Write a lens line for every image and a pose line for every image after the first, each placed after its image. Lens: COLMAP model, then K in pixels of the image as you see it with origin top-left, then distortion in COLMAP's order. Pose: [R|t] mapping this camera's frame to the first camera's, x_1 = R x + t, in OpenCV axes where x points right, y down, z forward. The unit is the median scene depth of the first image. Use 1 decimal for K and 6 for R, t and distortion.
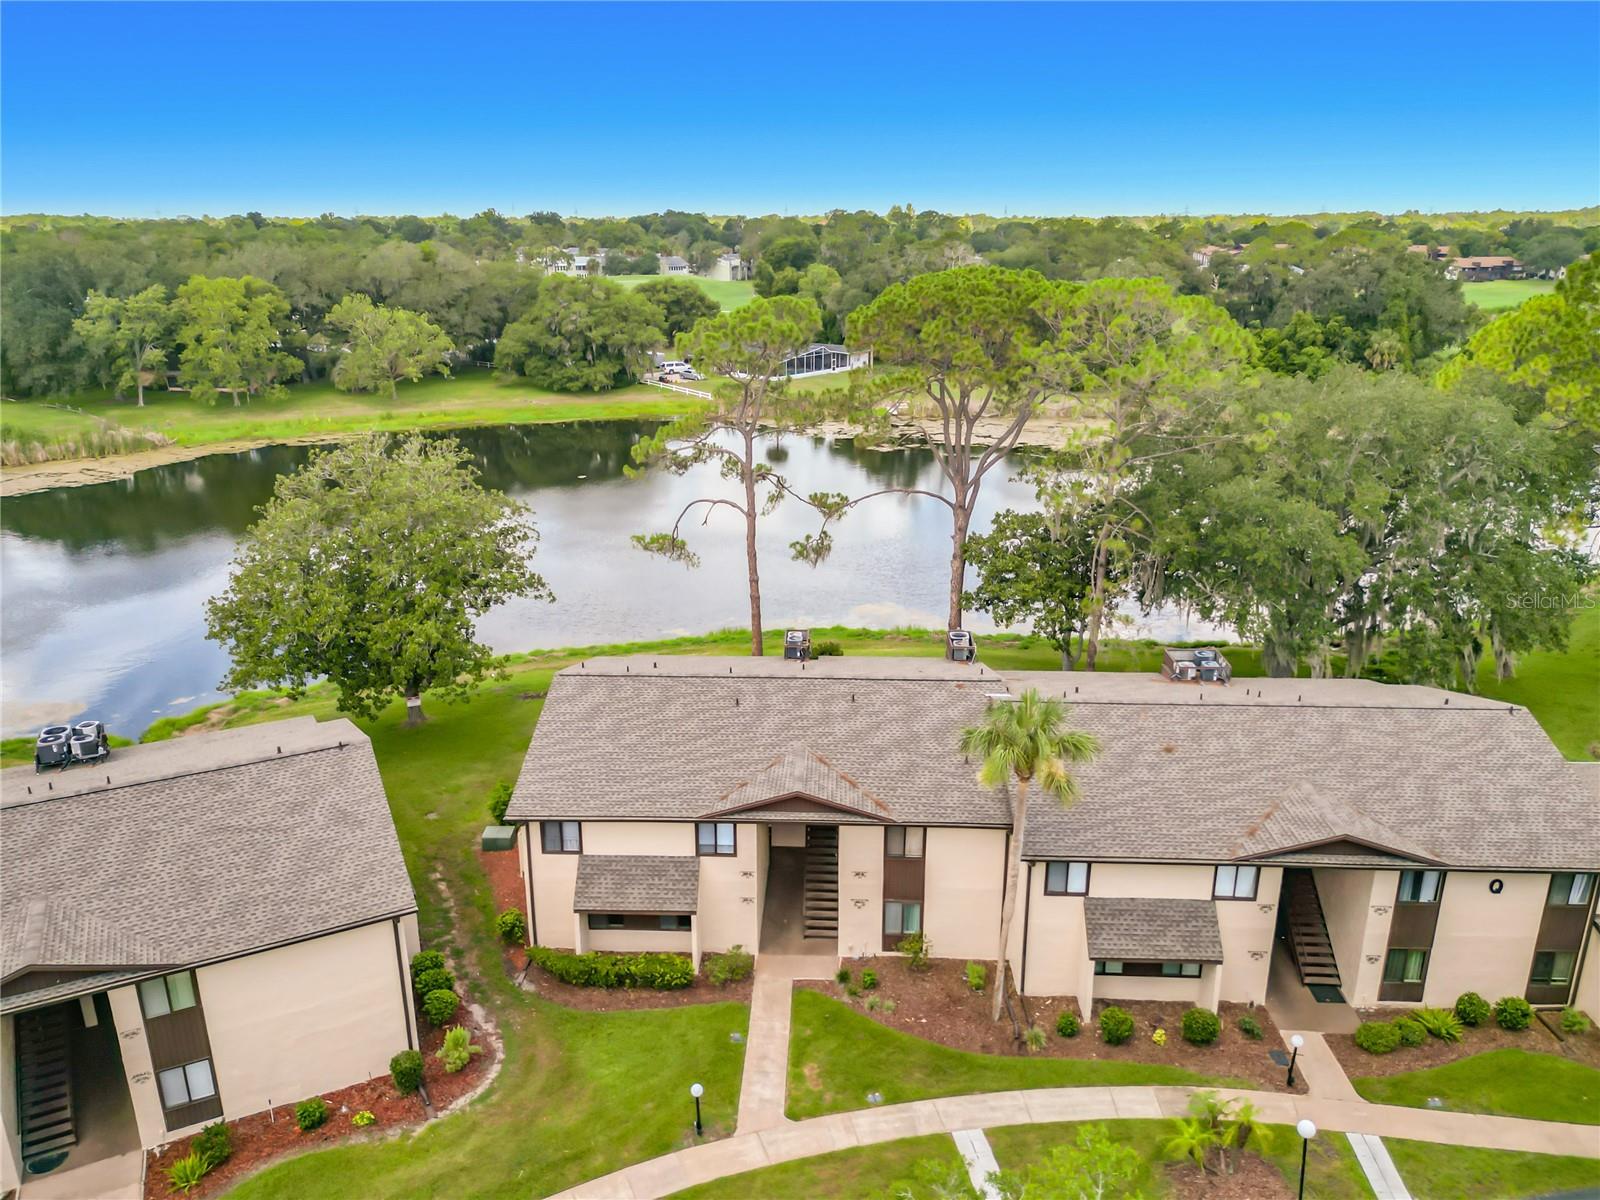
lens RADIAL K [[1172.2, 0, 800.0], [0, 1172.2, 600.0], [0, 0, 1]] dist [0.045843, -0.076220]
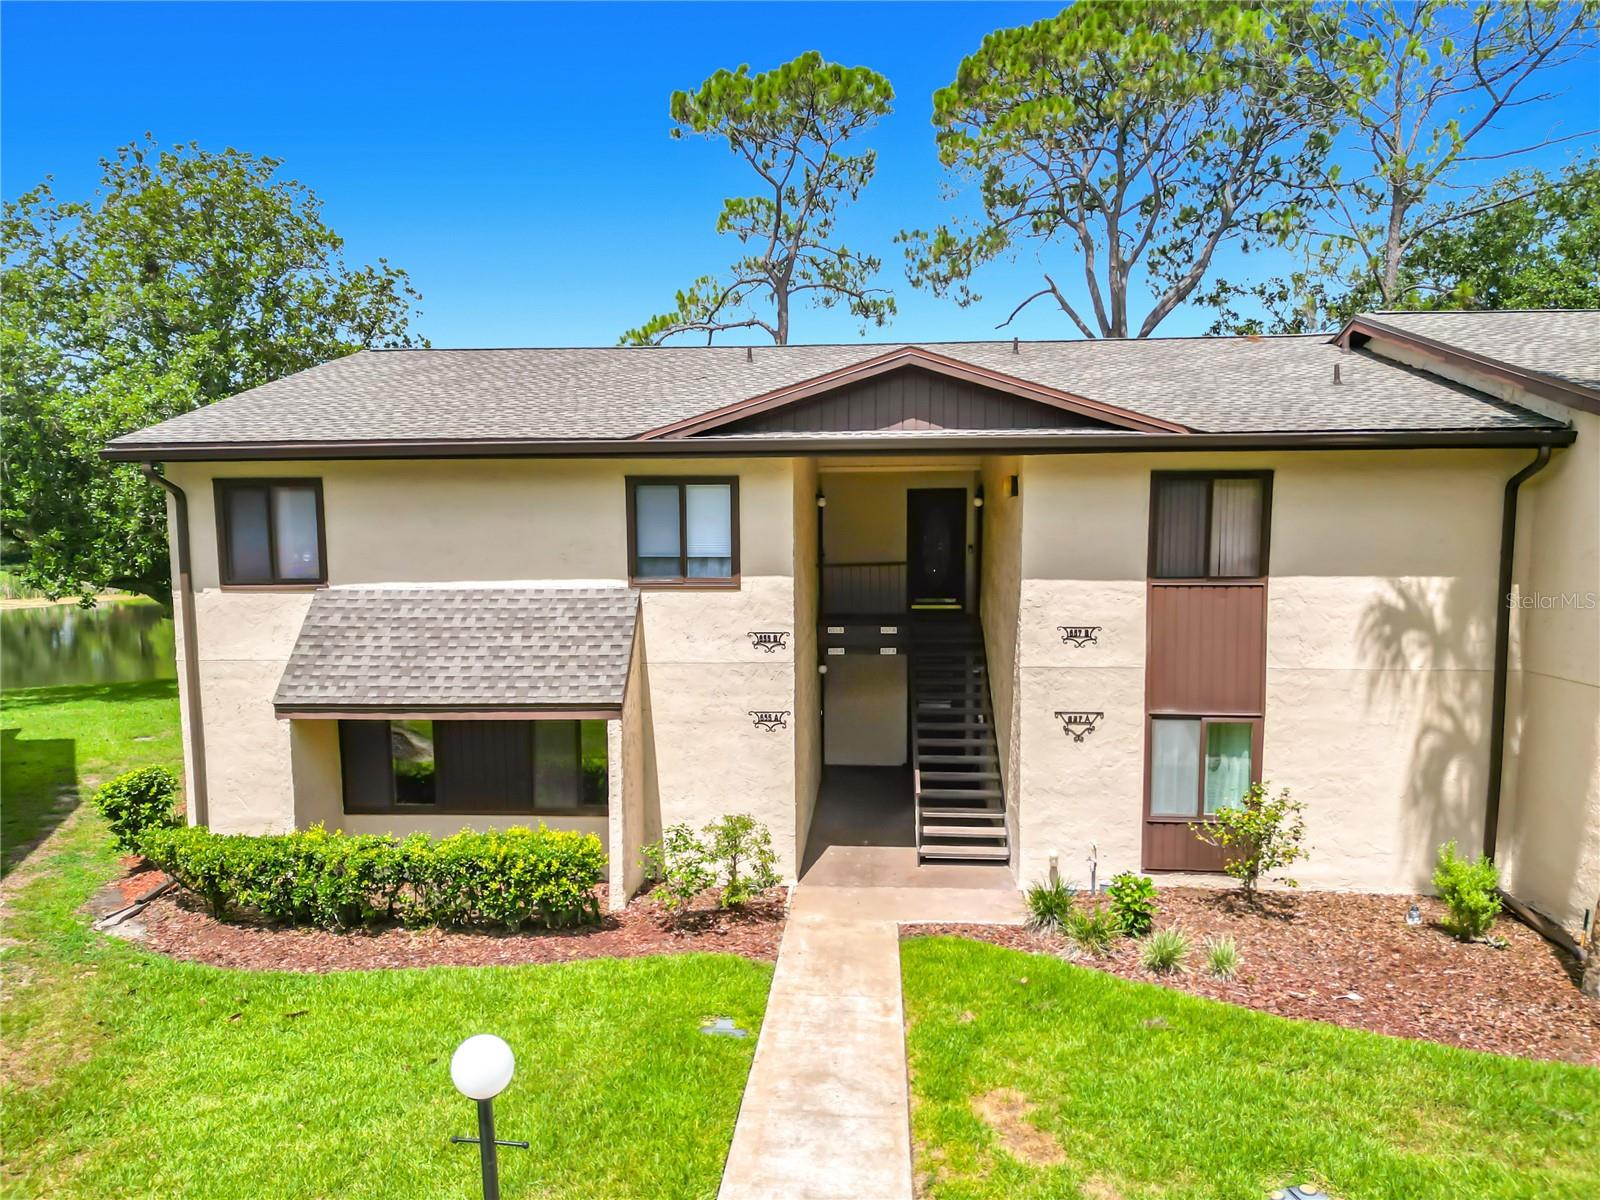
lens RADIAL K [[1180.3, 0, 798.3], [0, 1180.3, 661.9], [0, 0, 1]] dist [0.002587, -0.003922]
pose [[0.999474, -0.002477, -0.032322, -0.023886], [-0.004015, 0.979946, -0.199224, 0.314032], [0.032167, 0.199249, 0.979421, 0.644673]]
